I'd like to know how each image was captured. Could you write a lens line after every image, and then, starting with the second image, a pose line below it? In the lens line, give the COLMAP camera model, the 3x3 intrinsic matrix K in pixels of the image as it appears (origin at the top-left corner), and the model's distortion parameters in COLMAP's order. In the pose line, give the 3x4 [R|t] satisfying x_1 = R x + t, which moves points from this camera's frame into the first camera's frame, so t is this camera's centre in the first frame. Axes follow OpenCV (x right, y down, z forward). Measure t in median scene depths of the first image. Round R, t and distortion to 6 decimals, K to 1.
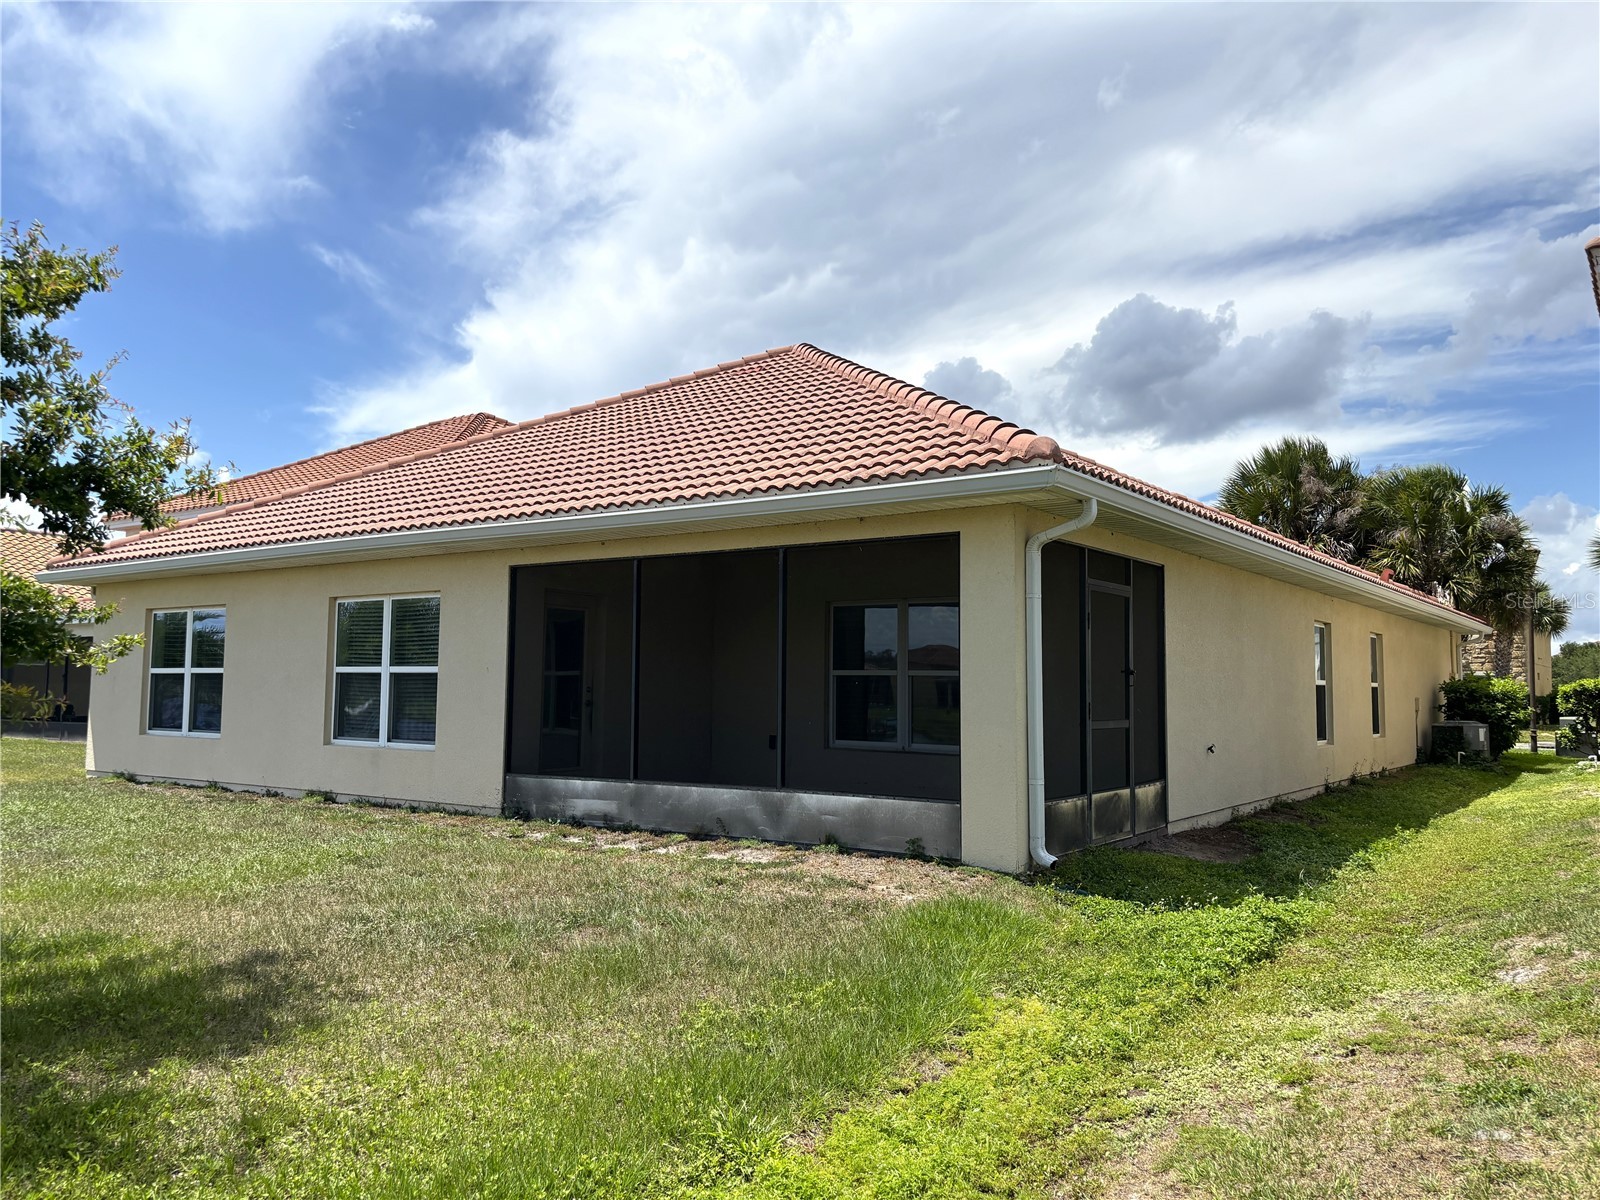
lens RADIAL K [[1208.9, 0, 800.0], [0, 1208.9, 600.0], [0, 0, 1]] dist [0.071187, -0.078496]
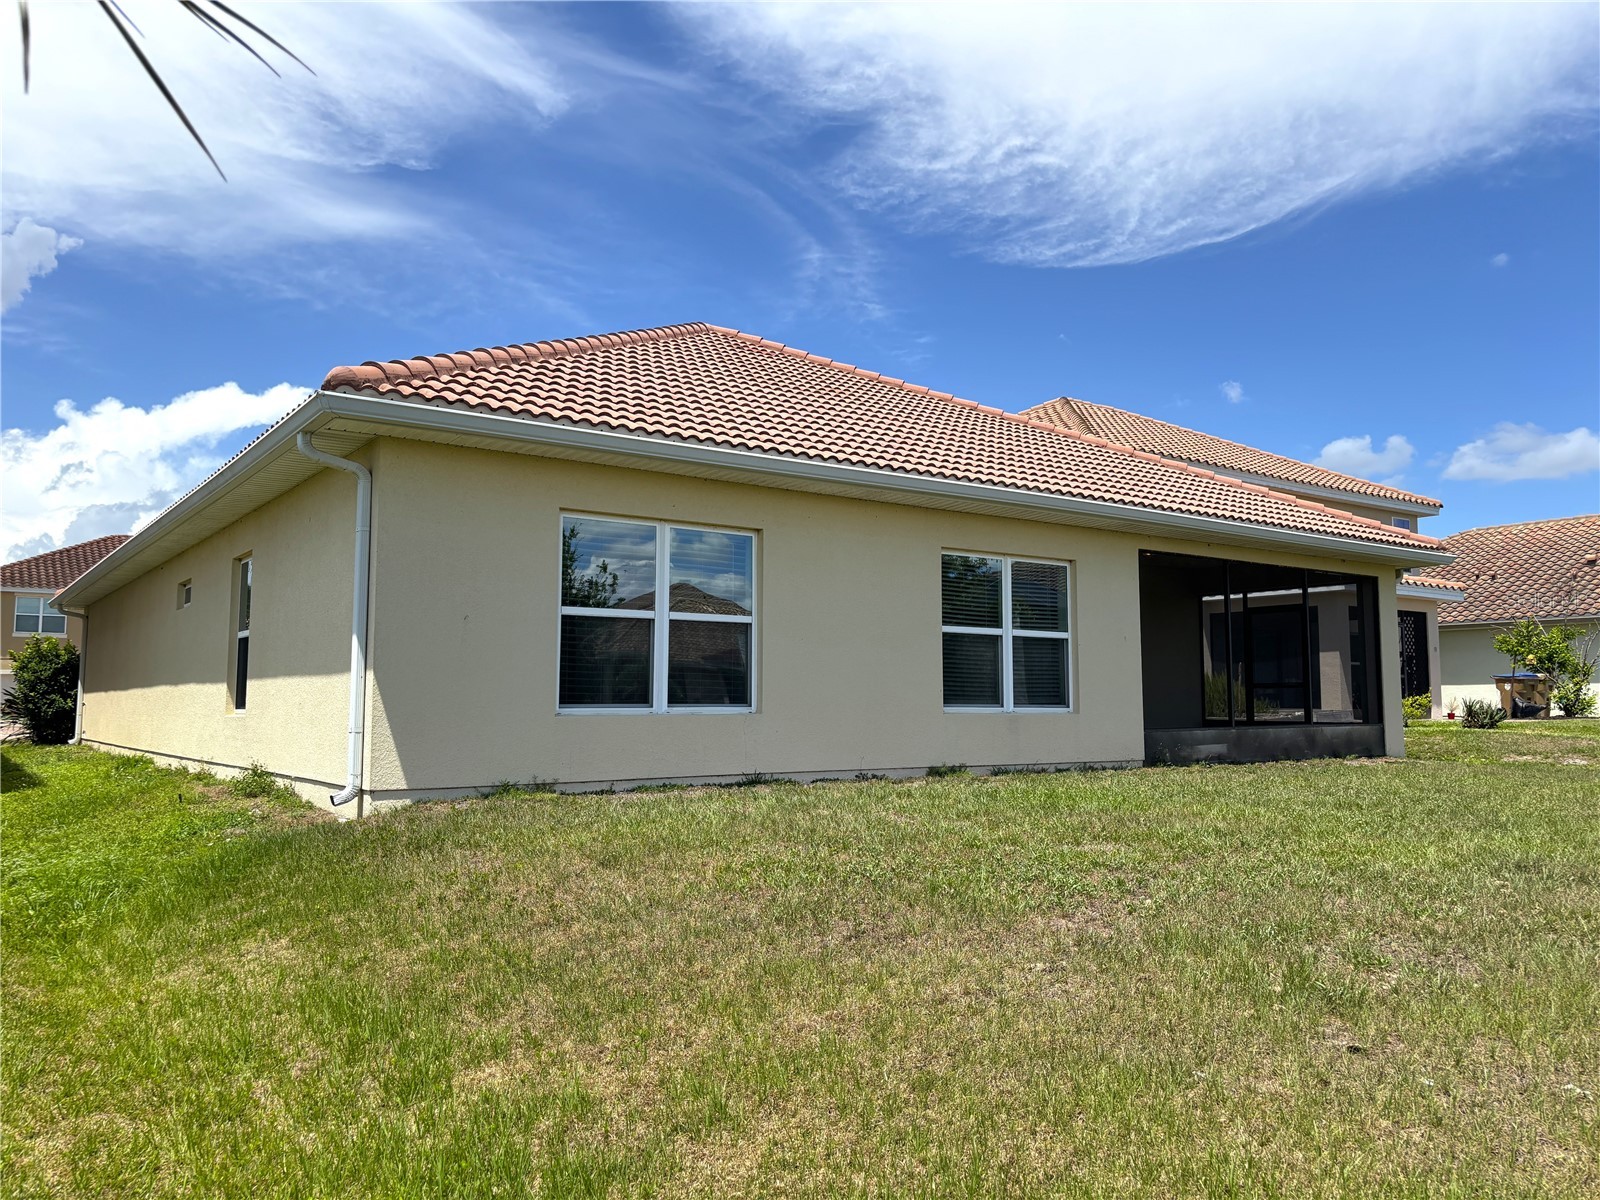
lens RADIAL K [[1208.9, 0, 800.0], [0, 1208.9, 600.0], [0, 0, 1]] dist [0.071187, -0.078496]
pose [[0.304727, 0.032126, 0.951898, -1.326957], [-0.107203, 0.994237, 0.000763, 0.049462], [-0.946387, -0.102279, 0.306415, 0.883640]]
